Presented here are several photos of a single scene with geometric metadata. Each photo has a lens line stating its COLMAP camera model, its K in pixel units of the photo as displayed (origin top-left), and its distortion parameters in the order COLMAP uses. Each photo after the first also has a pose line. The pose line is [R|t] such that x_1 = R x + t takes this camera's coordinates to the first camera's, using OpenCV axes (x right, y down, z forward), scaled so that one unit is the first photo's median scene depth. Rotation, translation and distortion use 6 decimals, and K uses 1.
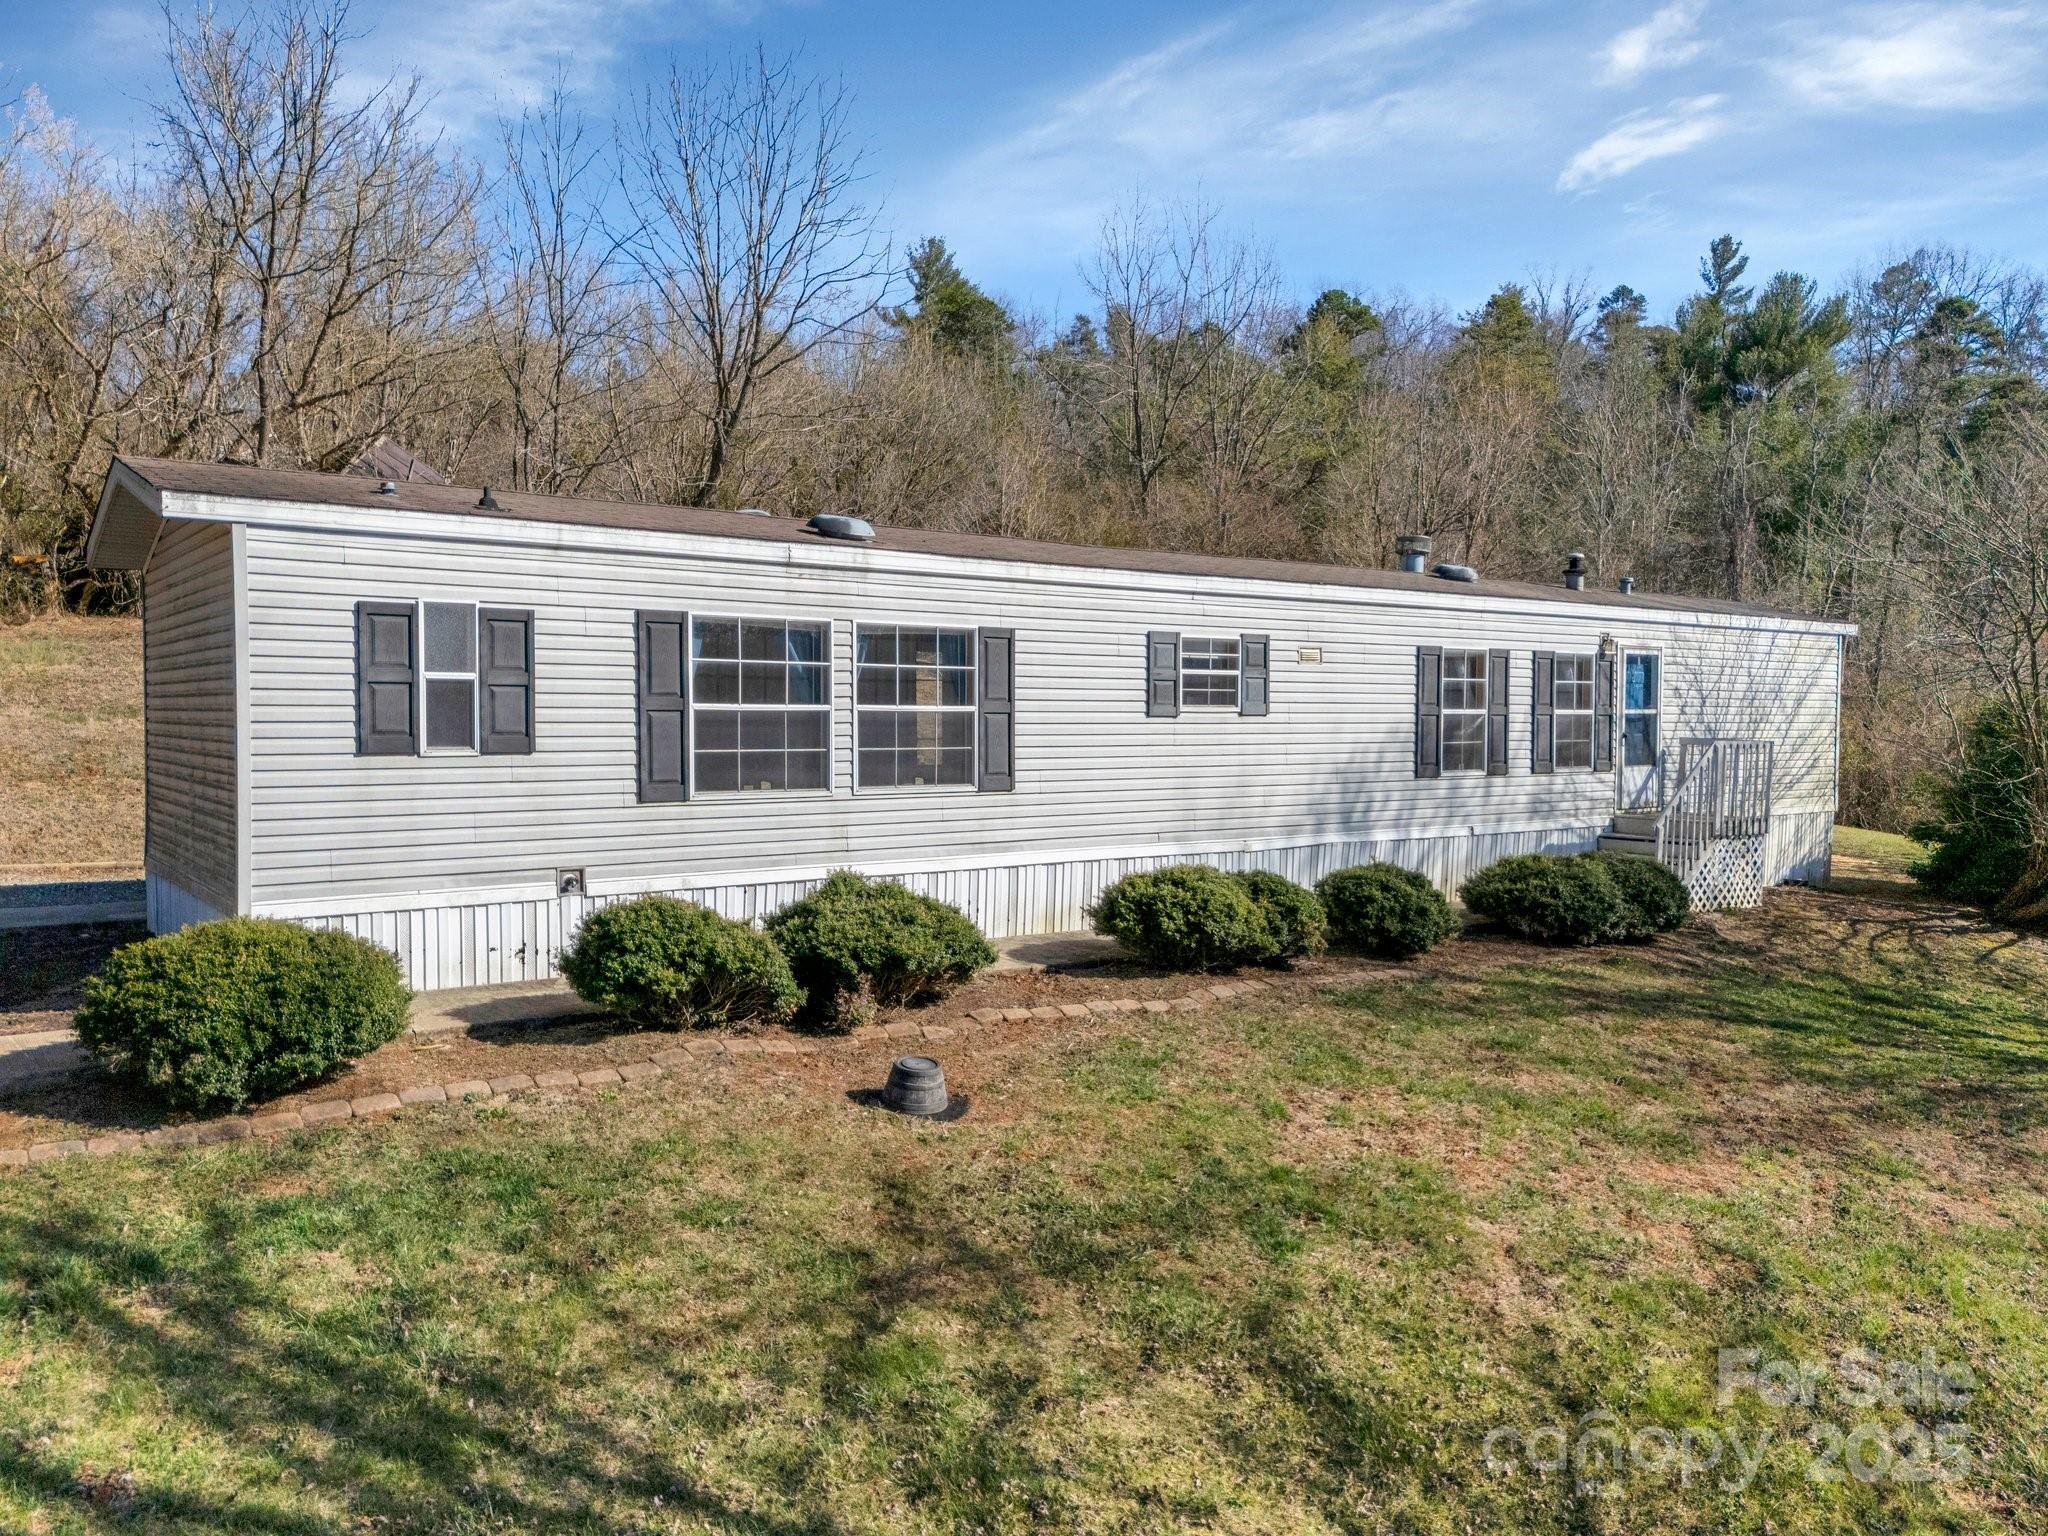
lens RADIAL K [[1460.8, 0, 1024.0], [0, 1460.8, 768.0], [0, 0, 1]] dist [0.066027, -0.070382]
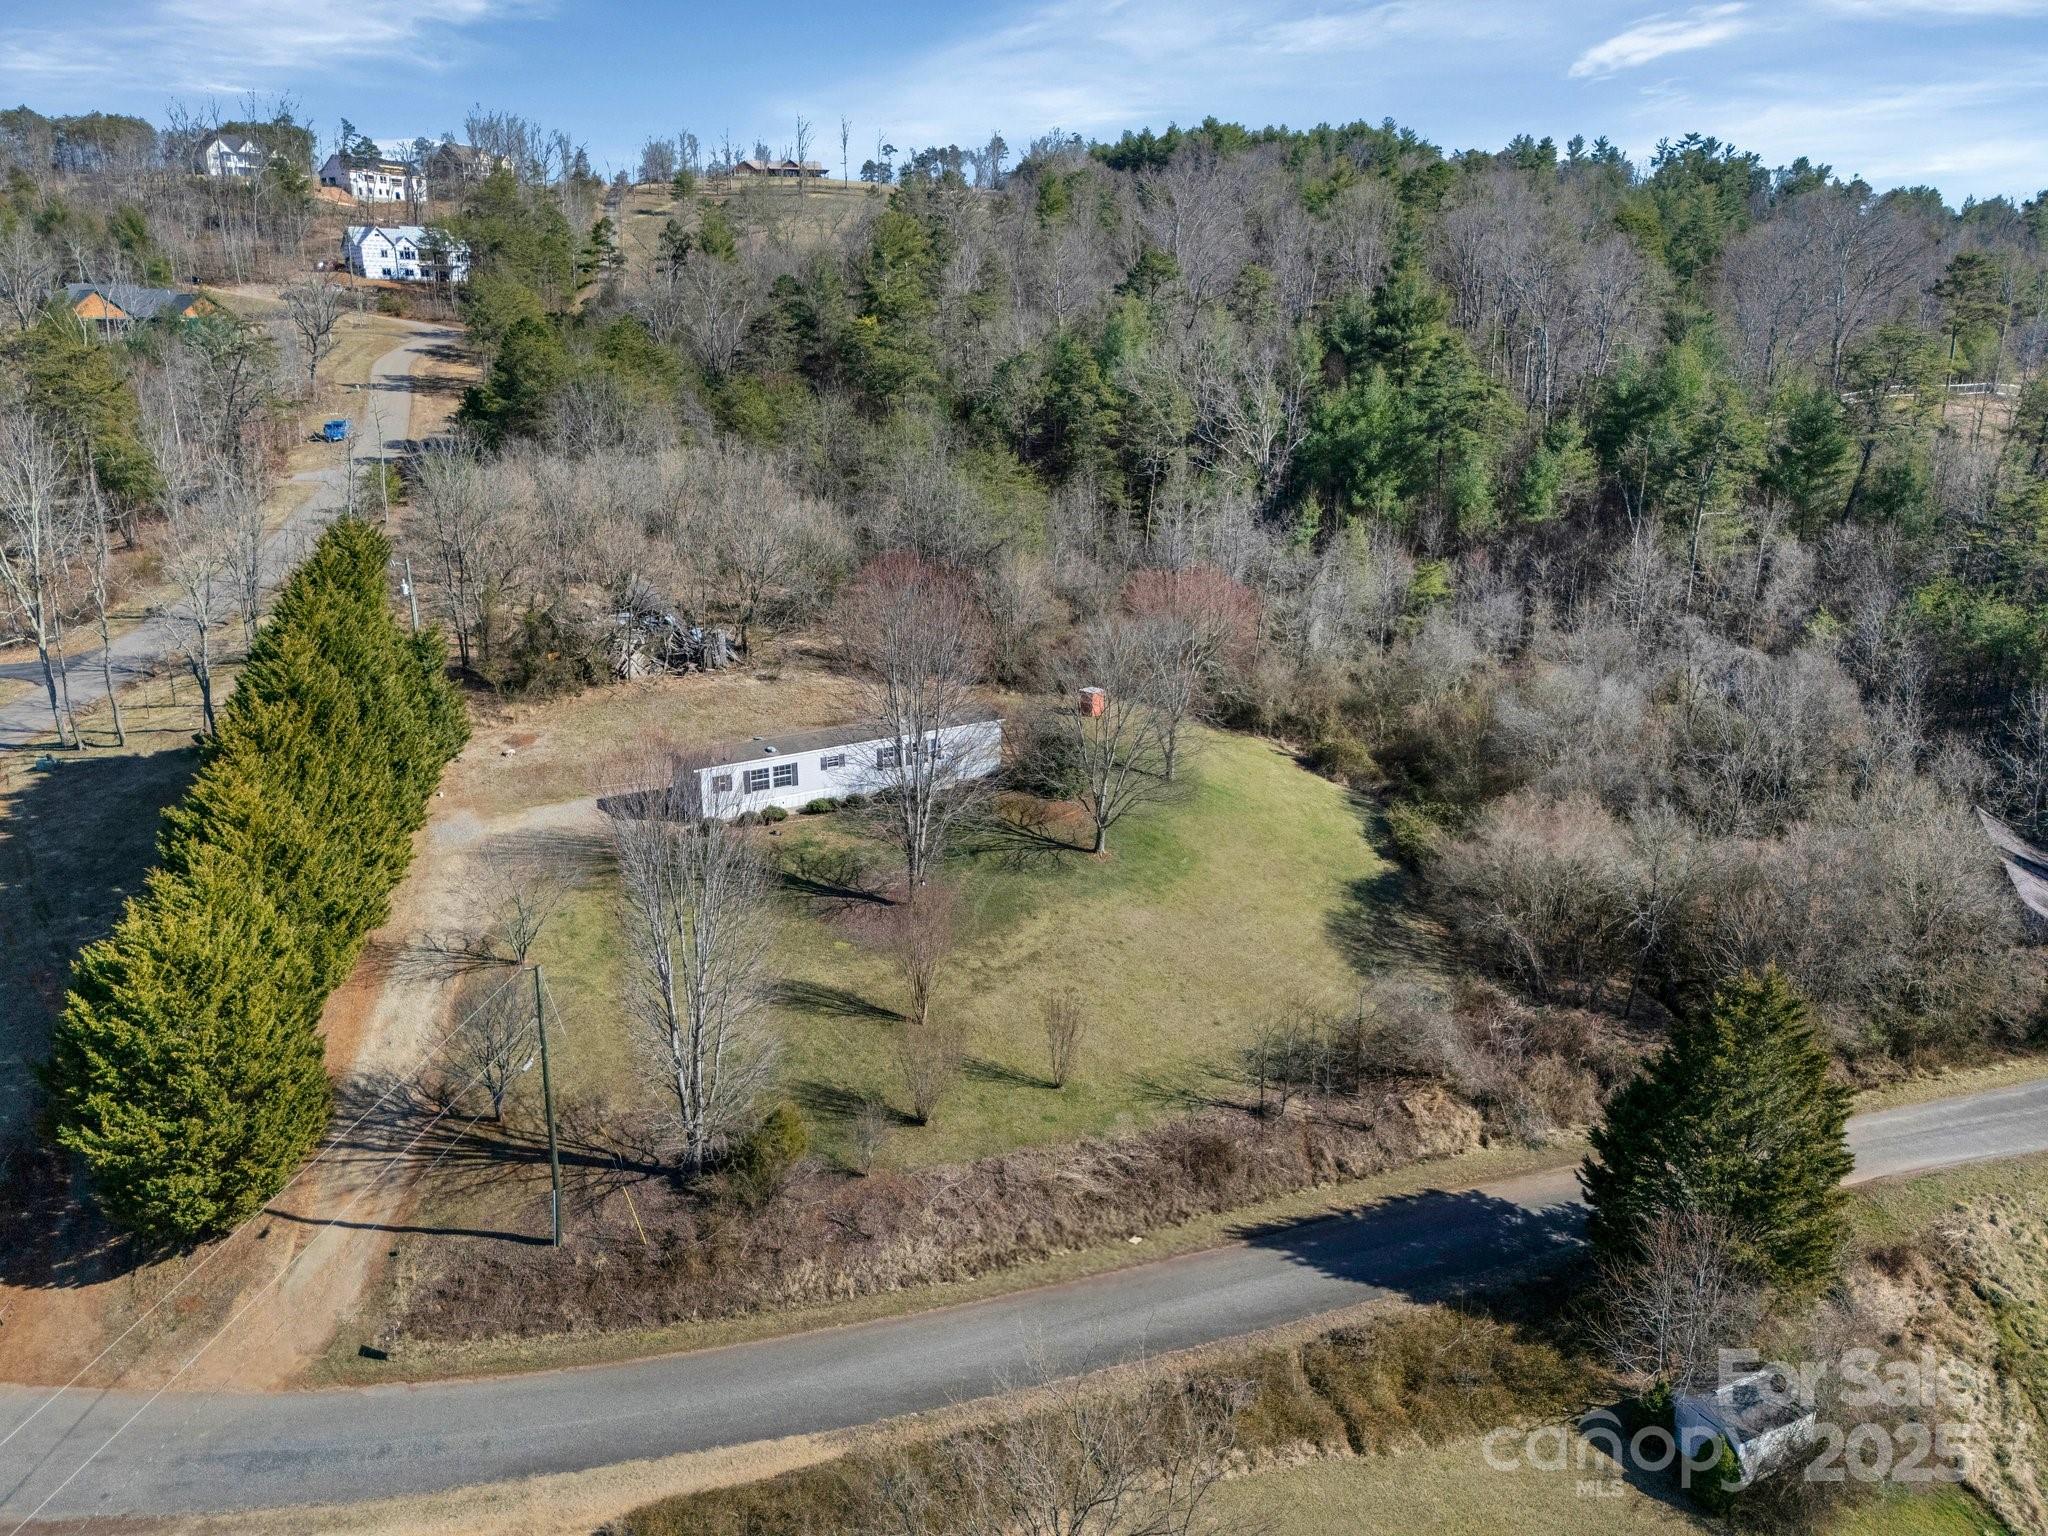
lens RADIAL K [[1459.8, 0, 1056.1], [0, 1459.8, 768.8], [0, 0, 1]] dist [0.060774, -0.036642]
pose [[0.999828, 0.005006, -0.017869, 1.211285], [-0.000444, 0.969112, 0.246622, -1.601523], [0.018552, -0.246571, 0.968947, -5.122079]]
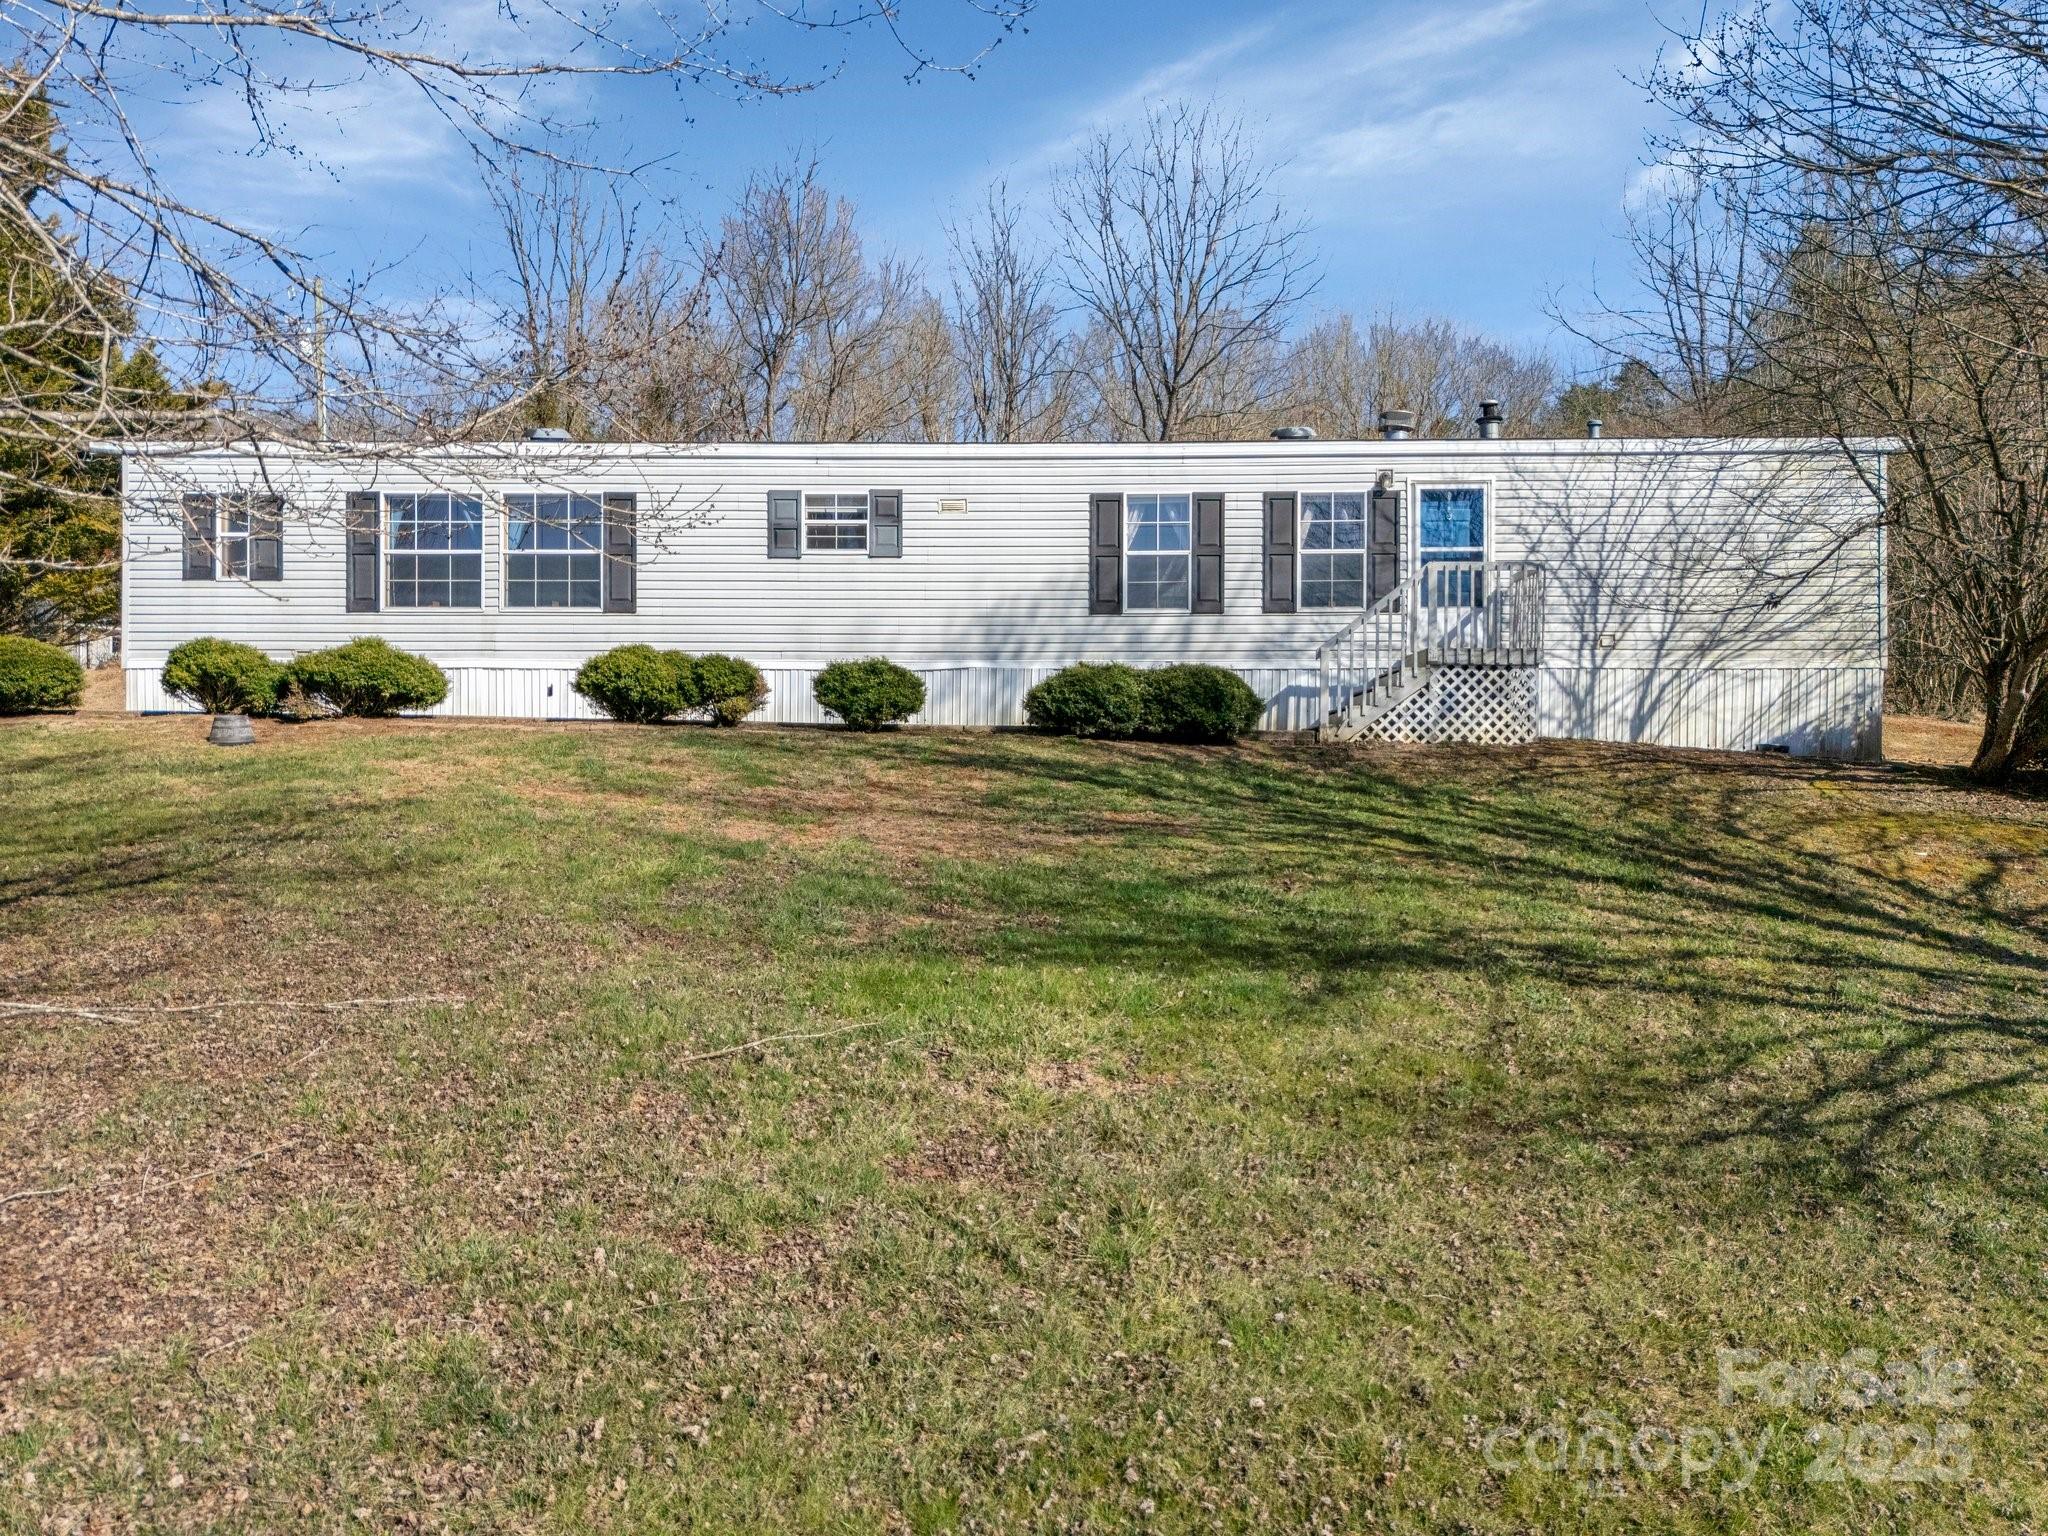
lens RADIAL K [[1503.9, 0, 1024.0], [0, 1503.9, 768.0], [0, 0, 1]] dist [0.030309, -0.005849]
pose [[0.806712, -0.008191, -0.590888, 1.013340], [-0.018585, 0.999058, -0.039223, 0.189873], [0.590652, 0.042623, 0.805800, 0.088176]]
